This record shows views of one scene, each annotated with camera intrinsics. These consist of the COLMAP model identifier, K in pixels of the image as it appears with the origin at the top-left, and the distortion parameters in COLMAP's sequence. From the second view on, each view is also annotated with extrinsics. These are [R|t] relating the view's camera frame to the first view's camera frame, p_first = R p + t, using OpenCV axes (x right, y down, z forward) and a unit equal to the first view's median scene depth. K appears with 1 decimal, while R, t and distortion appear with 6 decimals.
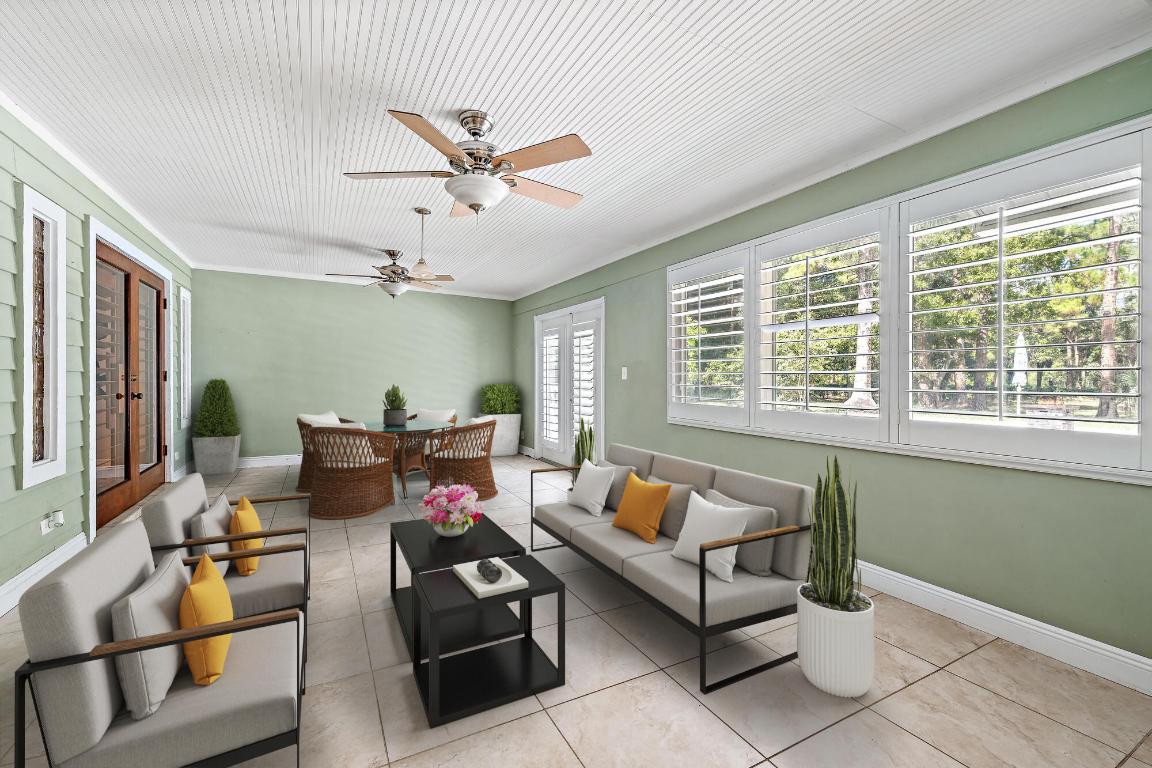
lens RADIAL K [[476.9, 0, 582.0], [0, 476.9, 381.2], [0, 0, 1]] dist [0.011885, -0.000076]
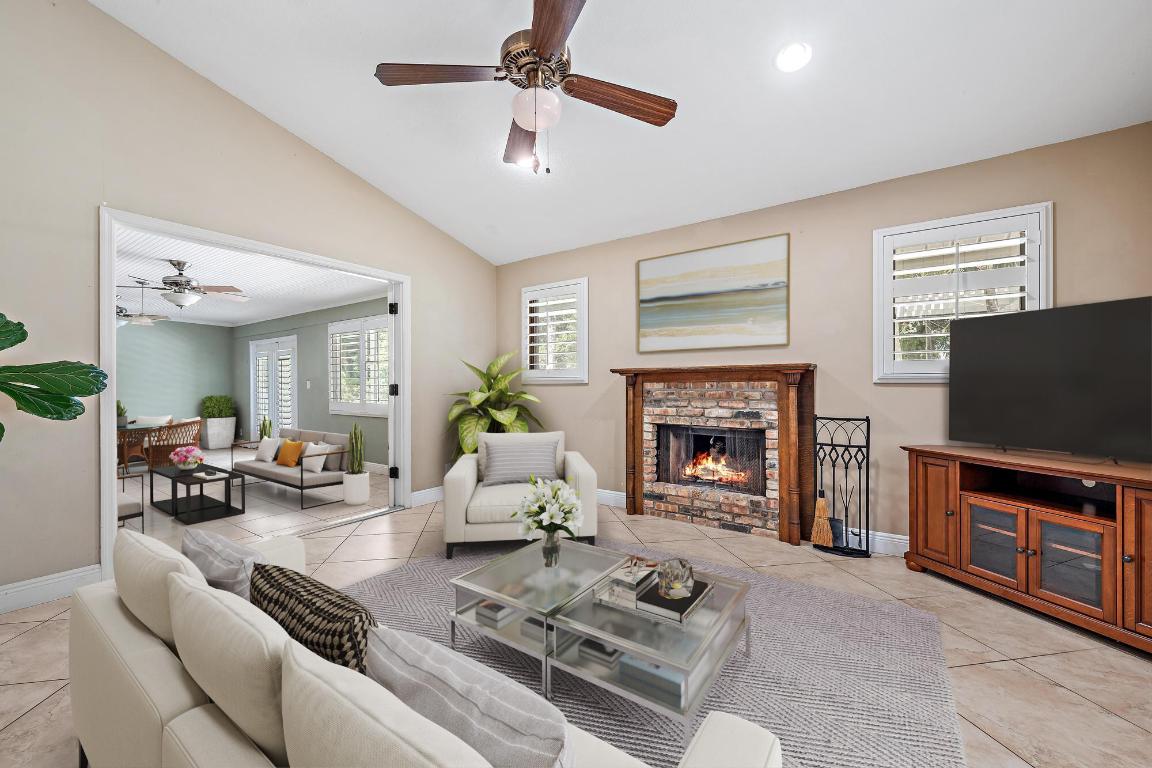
lens RADIAL K [[456.4, 0, 580.7], [0, 456.4, 380.6], [0, 0, 1]] dist [-0.000344, -0.000152]
pose [[0.893721, -0.020242, 0.448166, 0.205789], [0.026667, 0.999612, -0.008030, 0.004645], [-0.447830, 0.019128, 0.893914, -0.723262]]
